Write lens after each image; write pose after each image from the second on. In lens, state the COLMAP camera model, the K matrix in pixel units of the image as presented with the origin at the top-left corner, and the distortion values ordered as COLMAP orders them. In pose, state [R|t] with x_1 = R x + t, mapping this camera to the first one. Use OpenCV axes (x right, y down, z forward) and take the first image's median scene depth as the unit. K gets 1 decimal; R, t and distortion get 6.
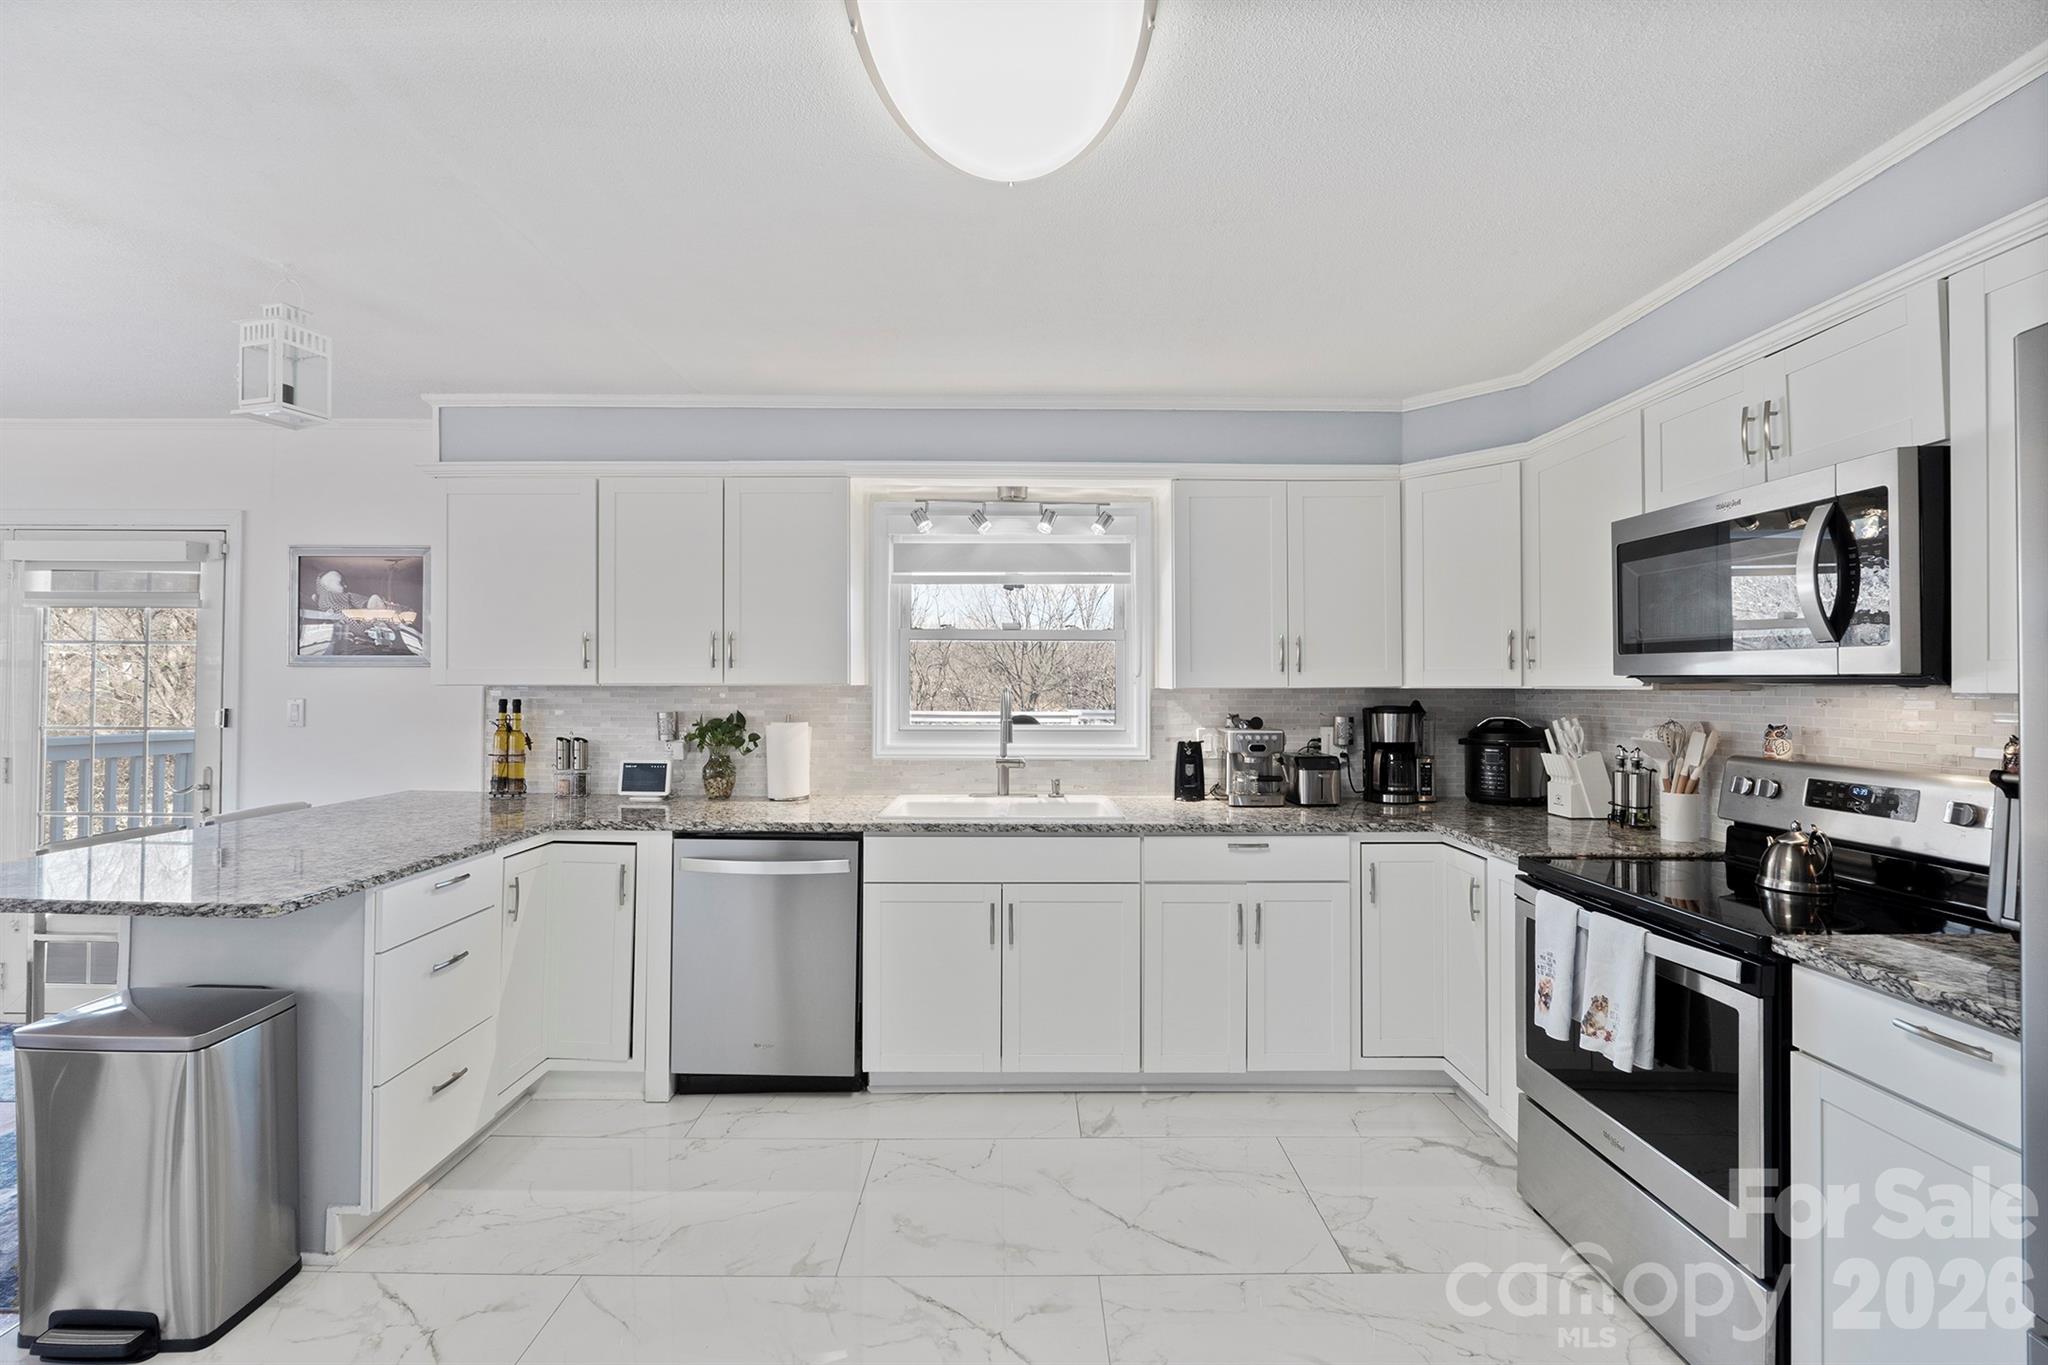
lens RADIAL K [[862.0, 0, 1026.0], [0, 862.0, 679.3], [0, 0, 1]] dist [-0.006342, -0.000956]
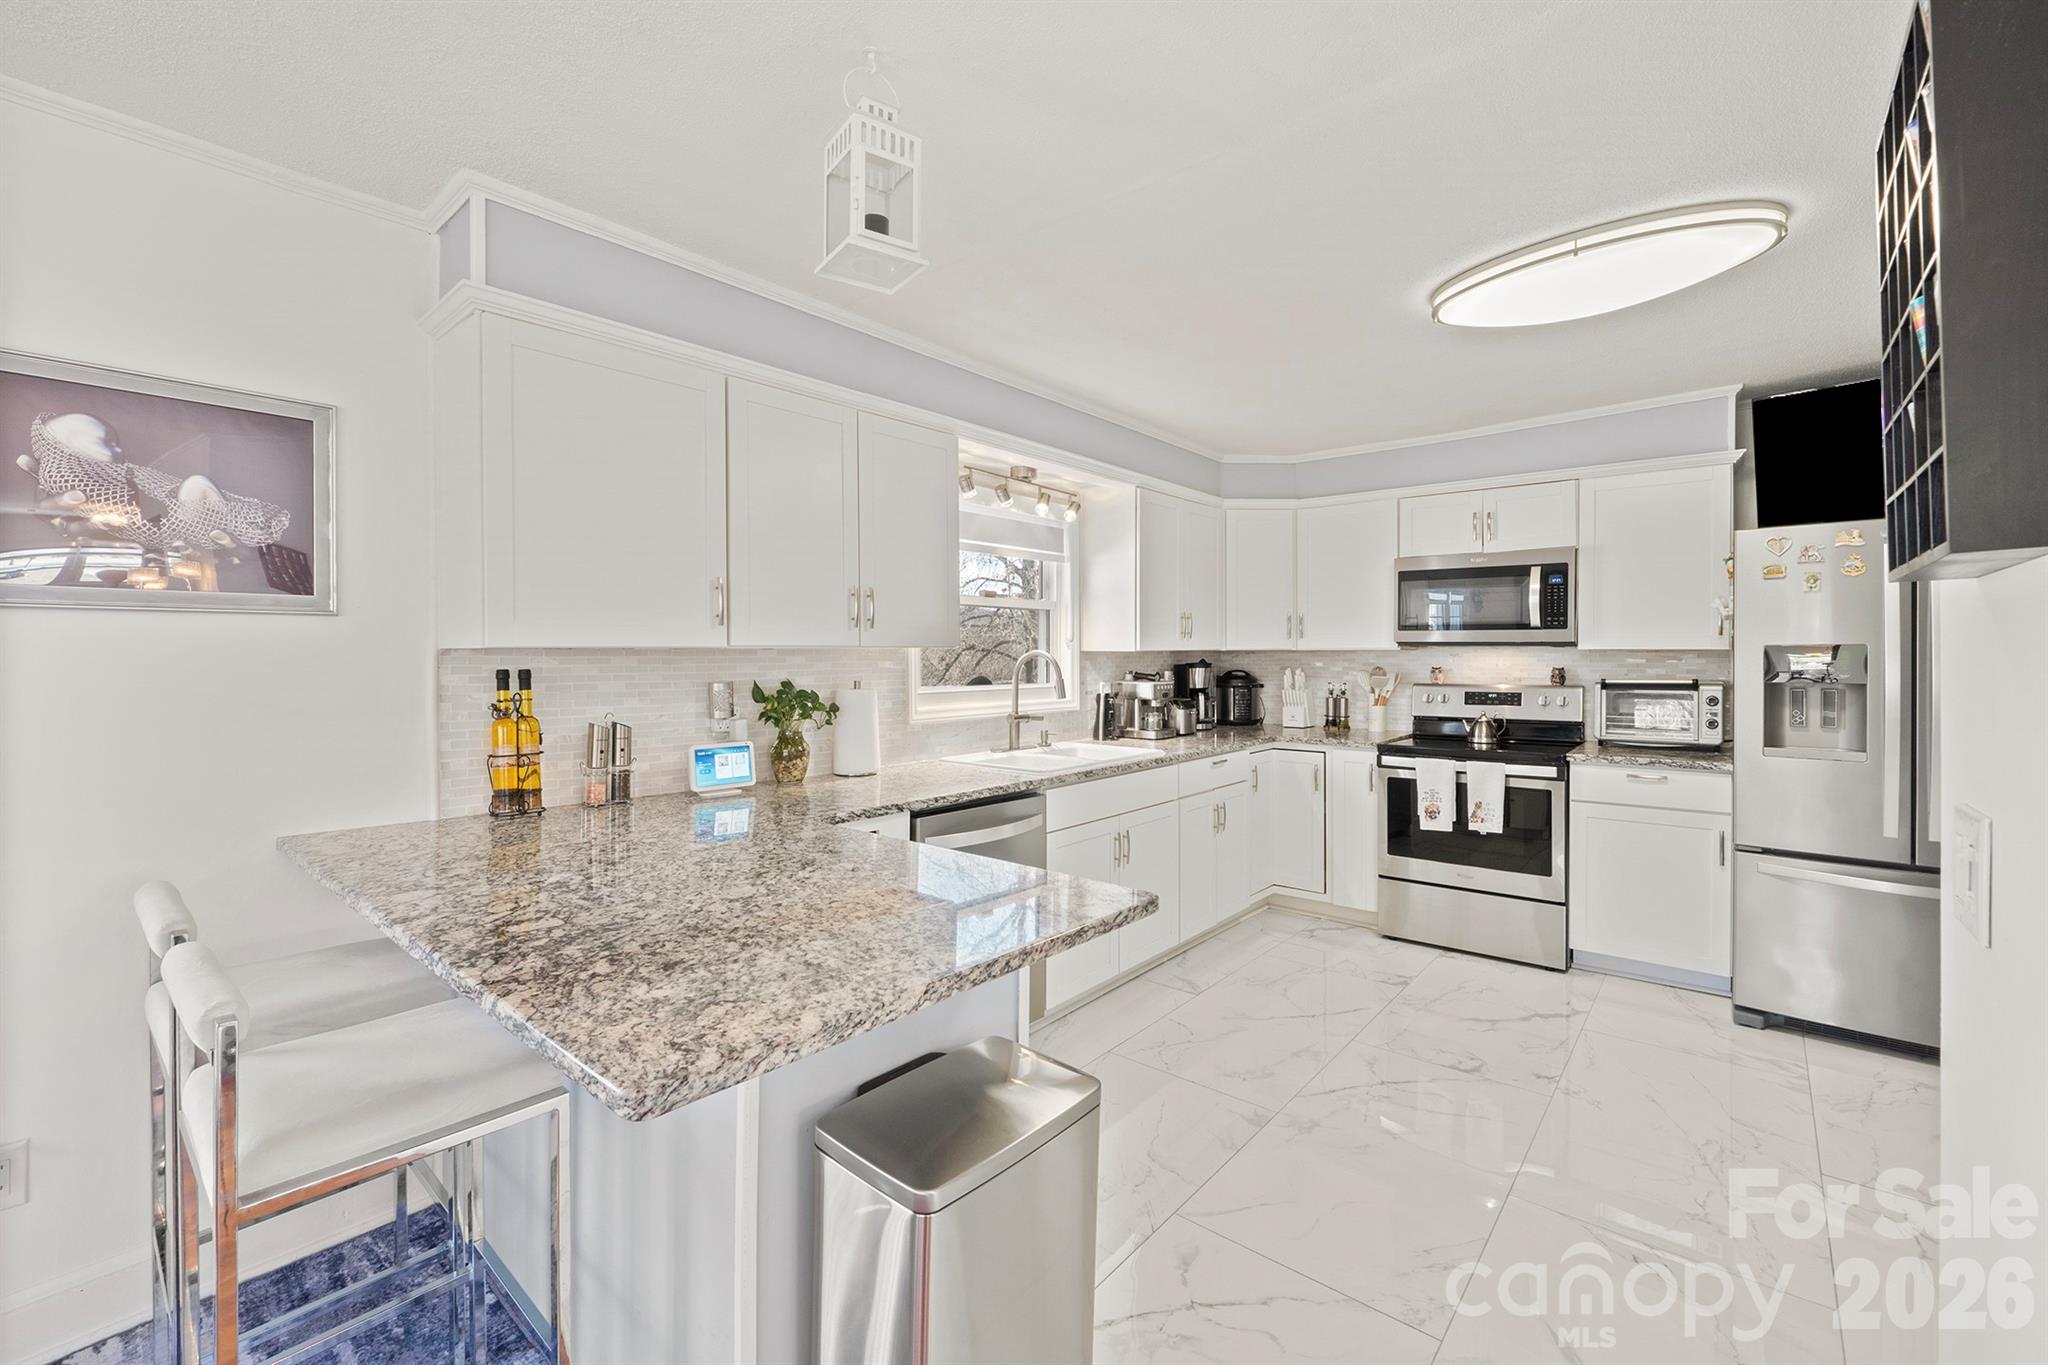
lens RADIAL K [[862.0, 0, 1029.9], [0, 862.0, 658.2], [0, 0, 1]] dist [-0.006342, -0.000956]
pose [[0.646181, -0.008665, 0.763135, -0.979296], [-0.001399, 0.999920, 0.012538, 0.006845], [-0.763183, -0.009169, 0.646118, 0.321811]]
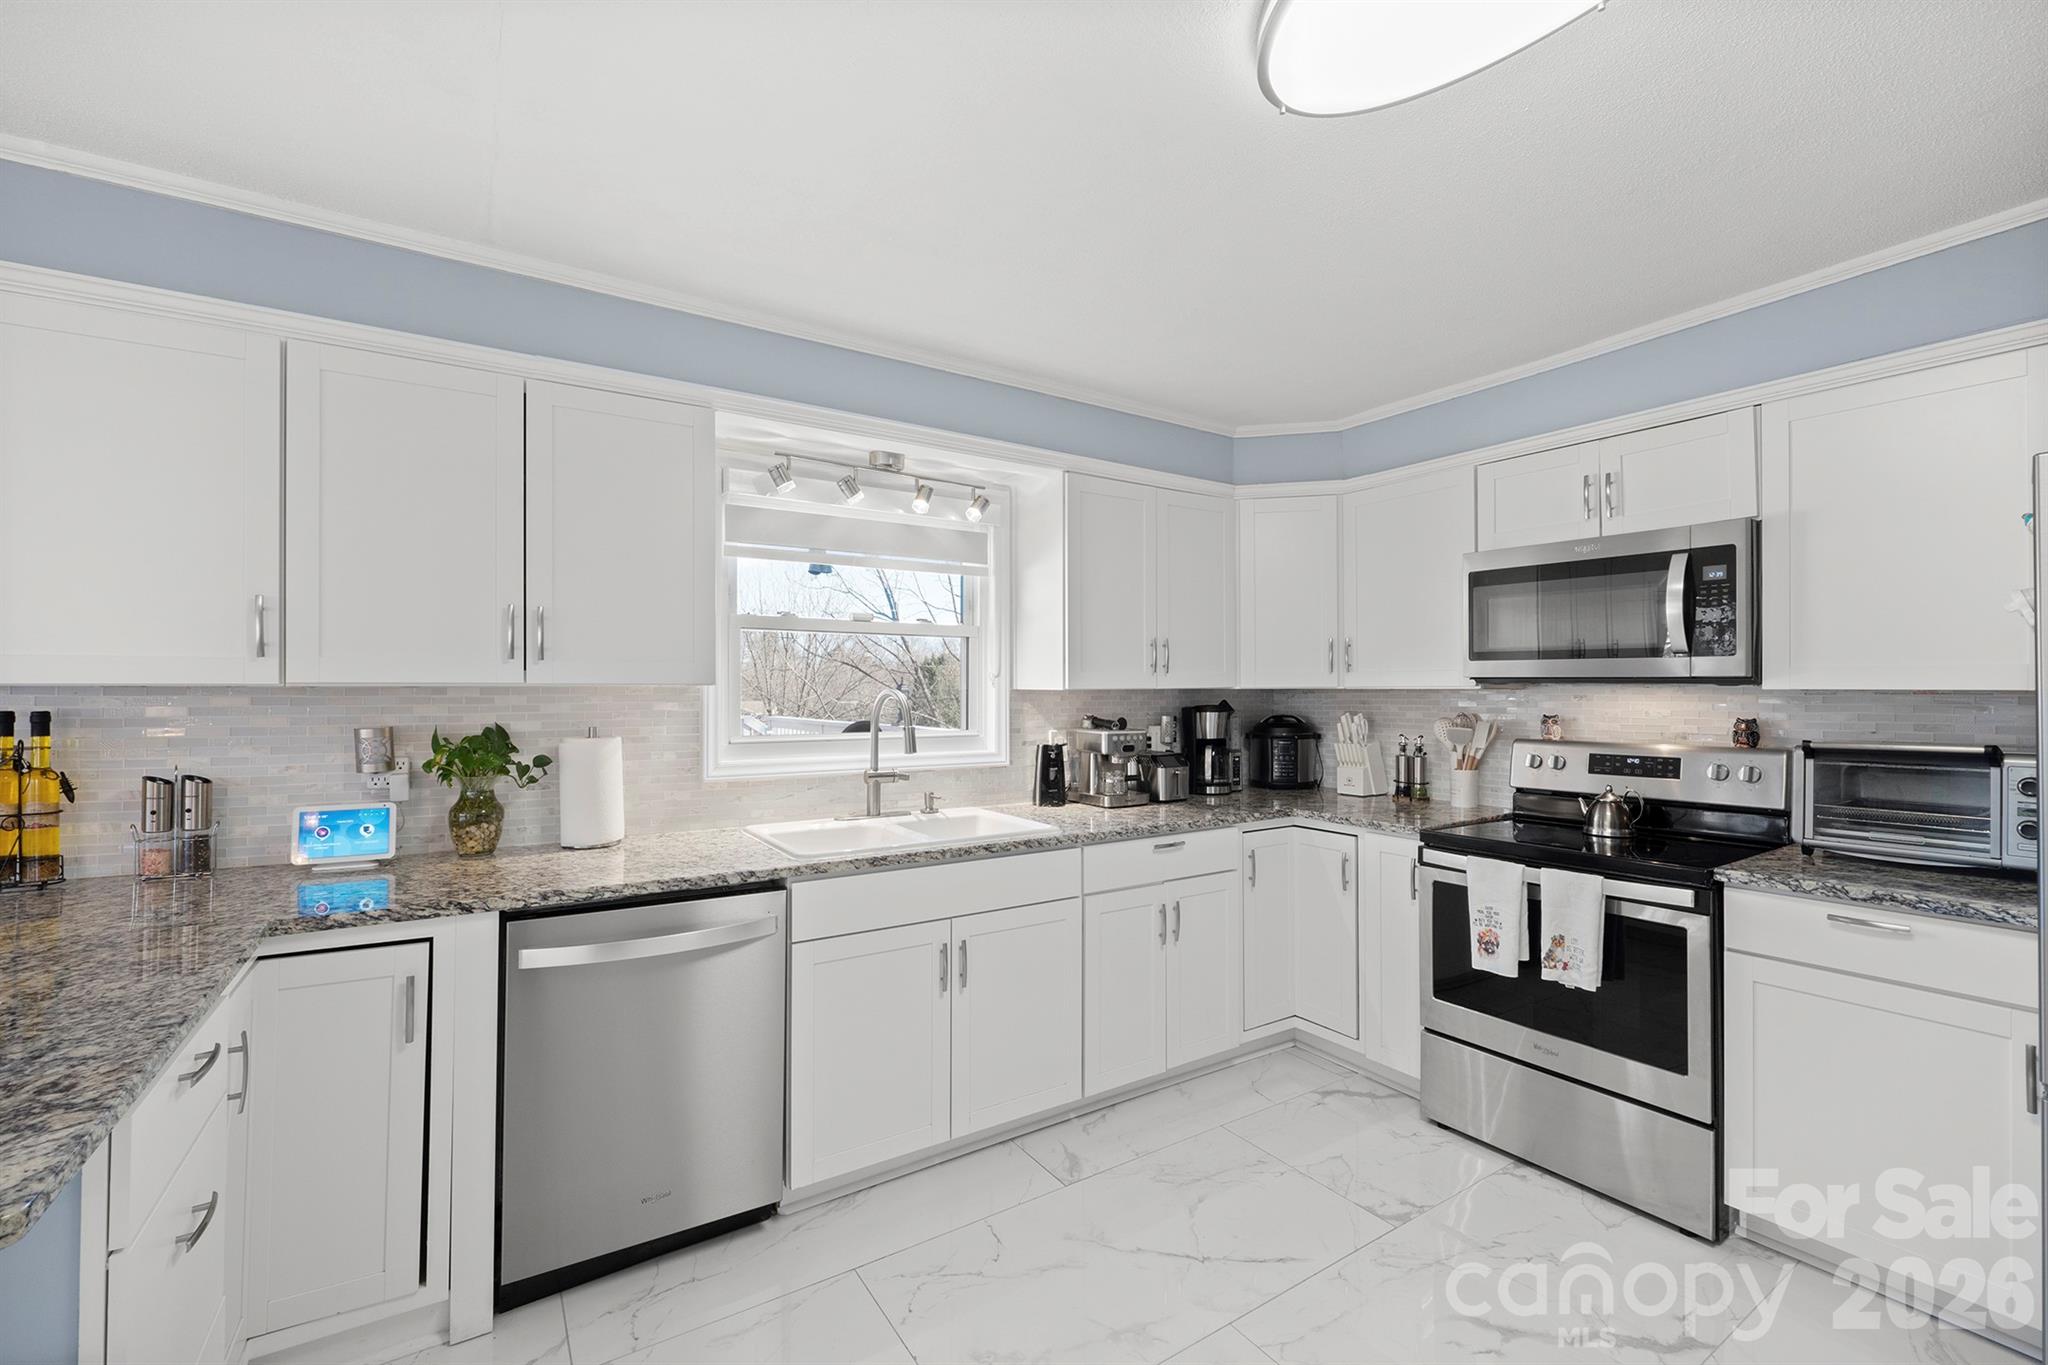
lens RADIAL K [[862.0, 0, 1024.9], [0, 862.0, 683.1], [0, 0, 1]] dist [-0.006342, -0.000956]
pose [[0.841554, 0.002281, 0.540168, -0.414934], [-0.002224, 0.999997, -0.000758, 0.005106], [-0.540168, -0.000563, 0.841557, 0.237312]]
